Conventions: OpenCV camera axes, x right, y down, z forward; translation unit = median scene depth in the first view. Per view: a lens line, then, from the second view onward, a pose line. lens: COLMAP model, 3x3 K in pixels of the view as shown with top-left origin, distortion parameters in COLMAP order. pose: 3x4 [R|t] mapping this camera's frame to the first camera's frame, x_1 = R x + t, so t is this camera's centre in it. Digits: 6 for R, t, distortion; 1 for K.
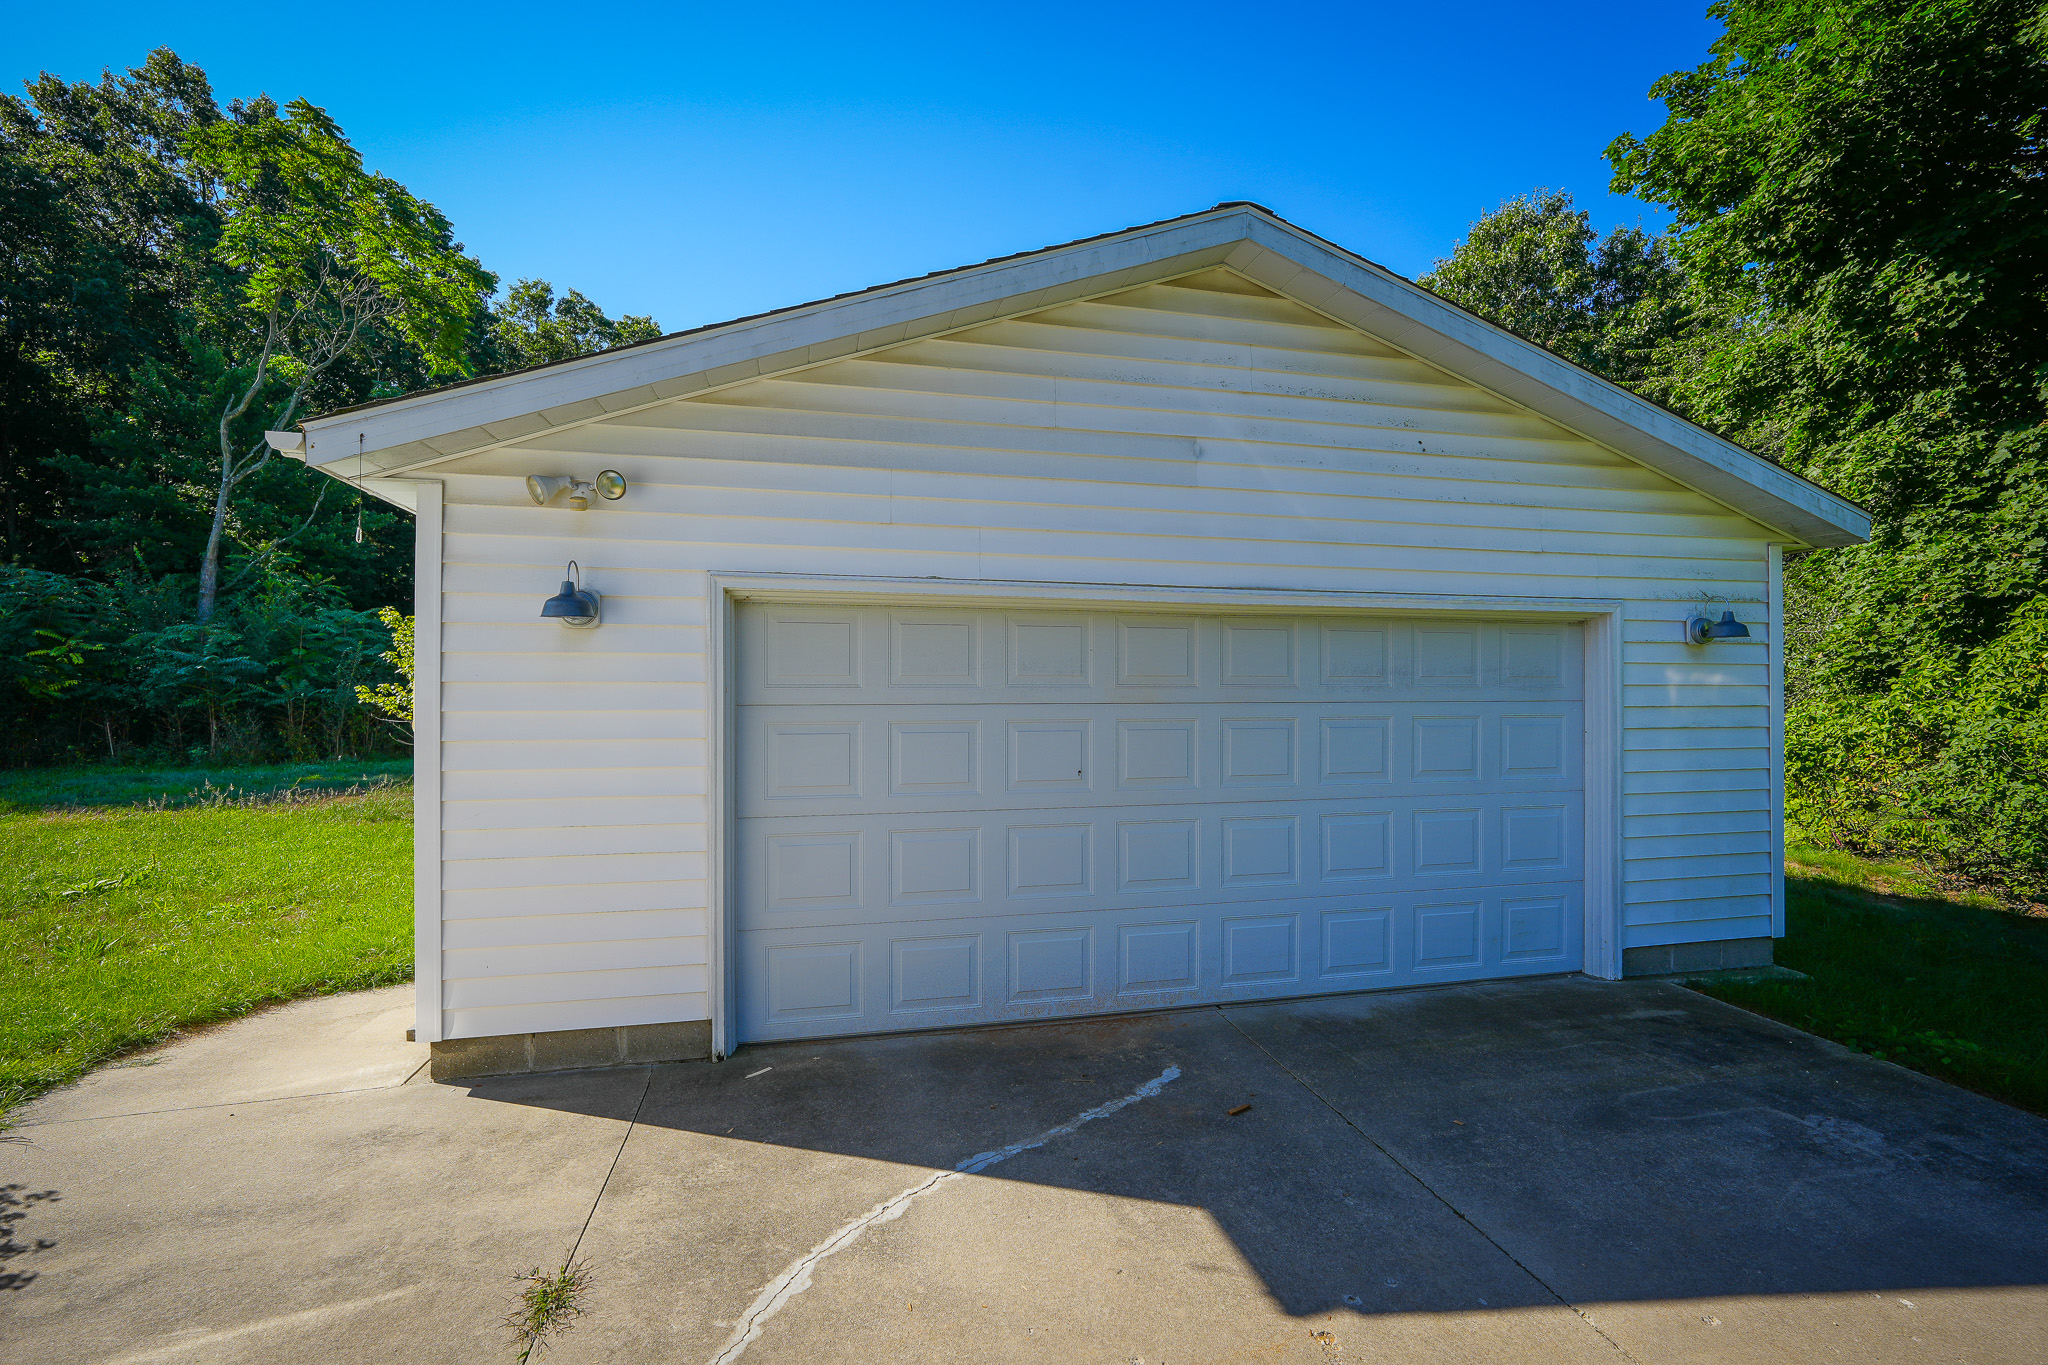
lens RADIAL K [[904.5, 0, 1026.4], [0, 904.5, 683.4], [0, 0, 1]] dist [-0.020679, 0.008278]
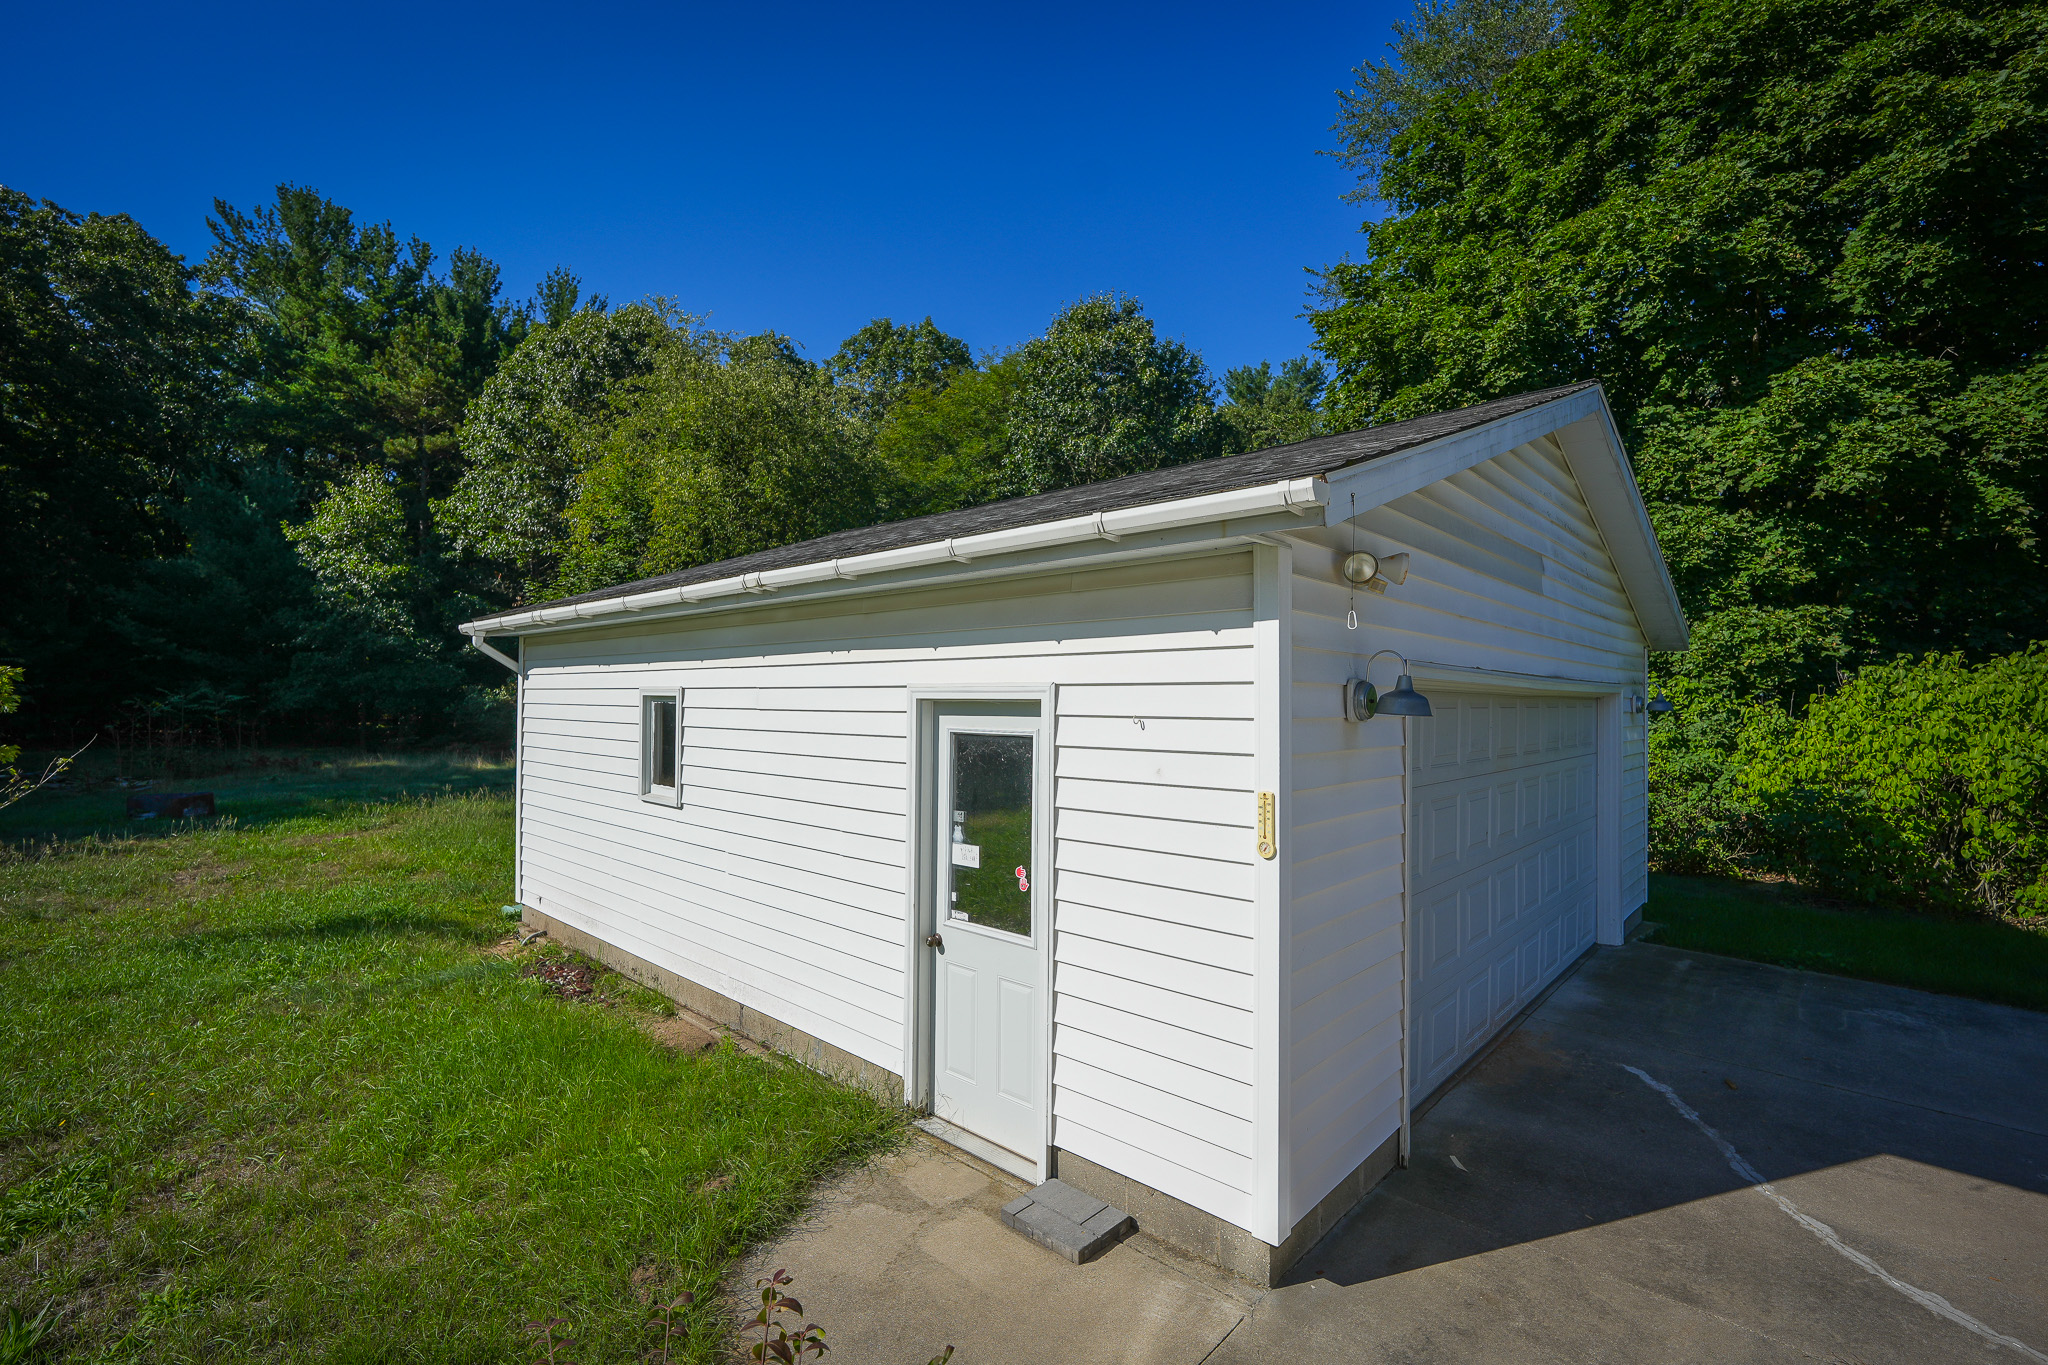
lens RADIAL K [[904.5, 0, 1011.1], [0, 904.5, 688.6], [0, 0, 1]] dist [-0.020679, 0.008278]
pose [[0.826184, 0.015033, 0.563199, -0.264844], [-0.016971, 0.999854, -0.001793, -0.018372], [-0.563144, -0.008076, 0.826319, 0.093982]]
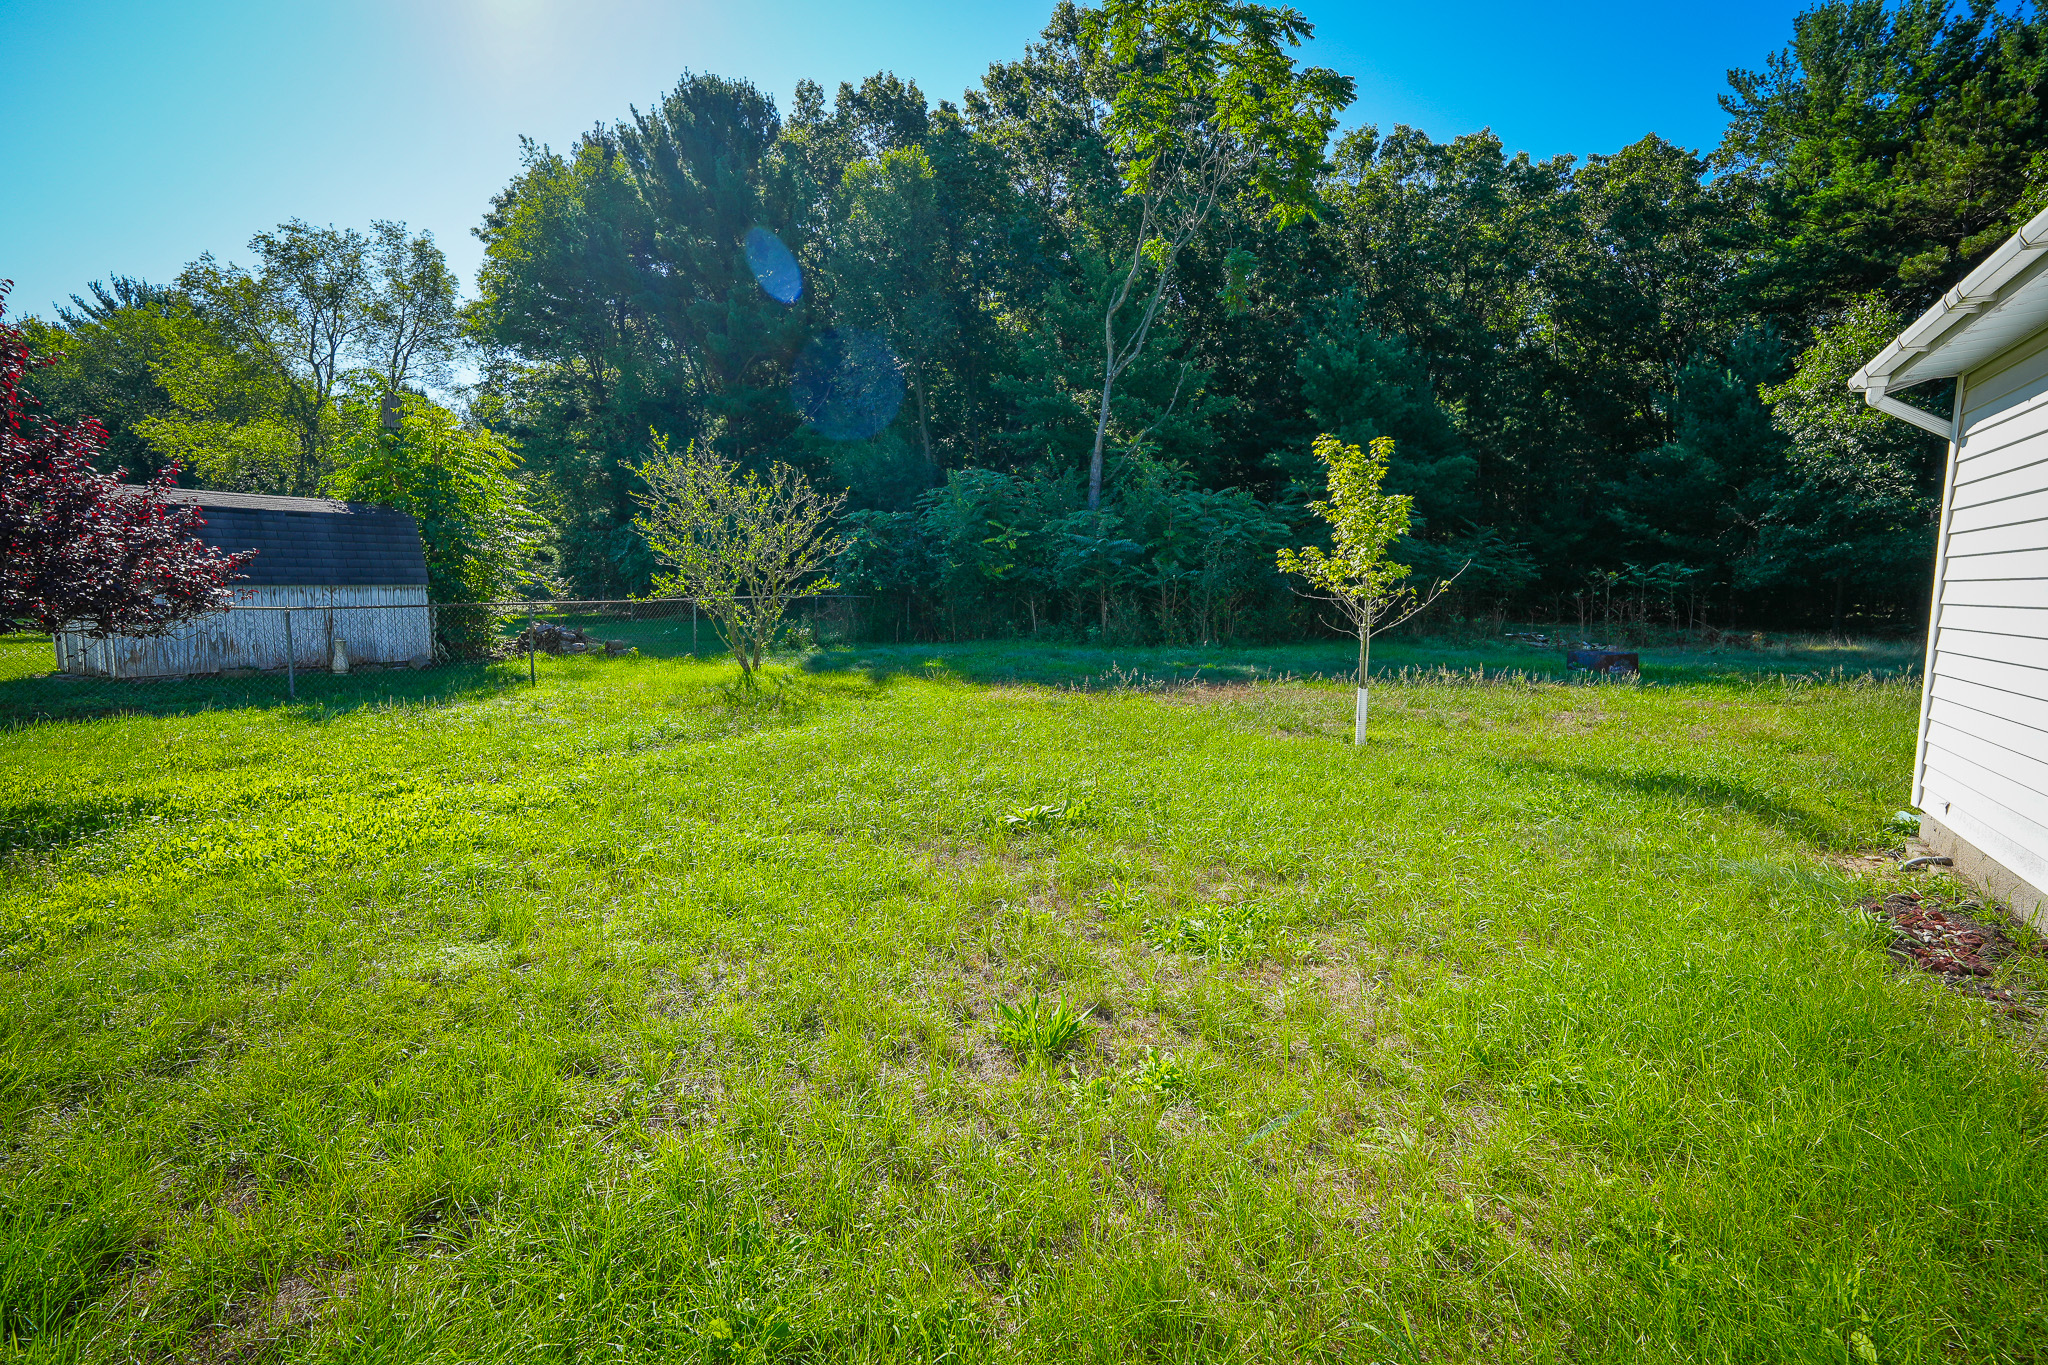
lens RADIAL K [[904.5, 0, 1038.0], [0, 904.5, 683.3], [0, 0, 1]] dist [-0.020679, 0.008278]
pose [[0.706745, 0.079026, -0.703041, -0.218160], [0.000951, 0.993635, 0.112647, 0.017577], [0.707468, -0.080282, 0.702171, 0.201210]]
